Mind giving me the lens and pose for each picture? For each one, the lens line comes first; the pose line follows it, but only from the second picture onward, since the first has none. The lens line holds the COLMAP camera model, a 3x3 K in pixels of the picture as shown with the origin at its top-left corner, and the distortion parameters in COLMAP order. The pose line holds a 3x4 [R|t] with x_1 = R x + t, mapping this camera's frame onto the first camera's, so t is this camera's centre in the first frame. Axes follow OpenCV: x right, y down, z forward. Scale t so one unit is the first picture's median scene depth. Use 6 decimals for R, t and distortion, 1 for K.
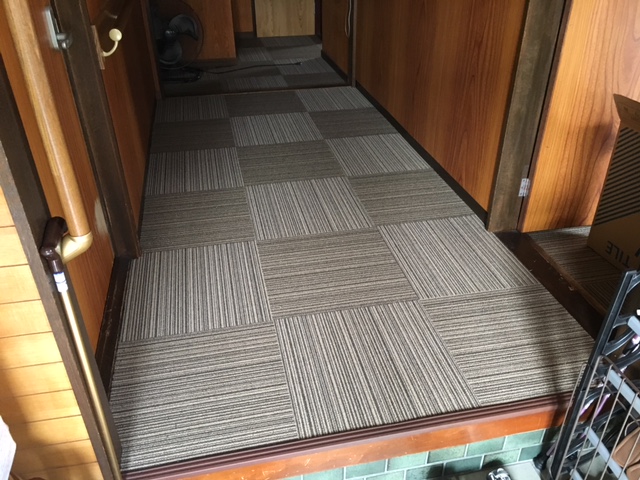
lens RADIAL K [[546.0, 0, 320.0], [0, 546.0, 240.0], [0, 0, 1]] dist [0.093052, -0.120712]
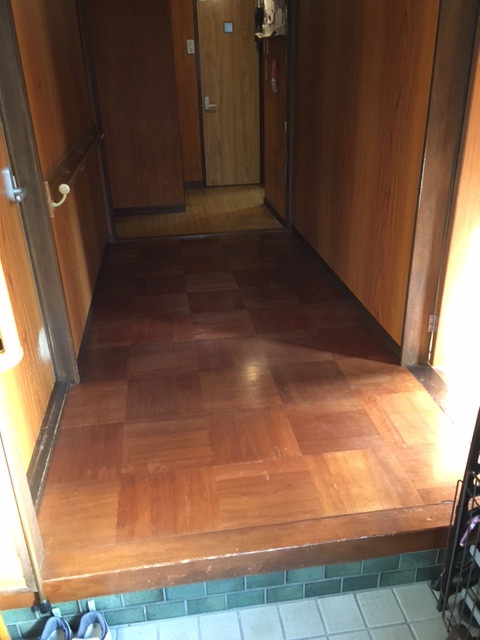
lens RADIAL K [[546.0, 0, 240.0], [0, 546.0, 320.0], [0, 0, 1]] dist [0.093052, -0.120712]
pose [[0.997600, 0.011947, -0.068197, 0.084439], [-0.019202, 0.994102, -0.106740, 0.023642], [0.066520, 0.107794, 0.991945, -0.103026]]
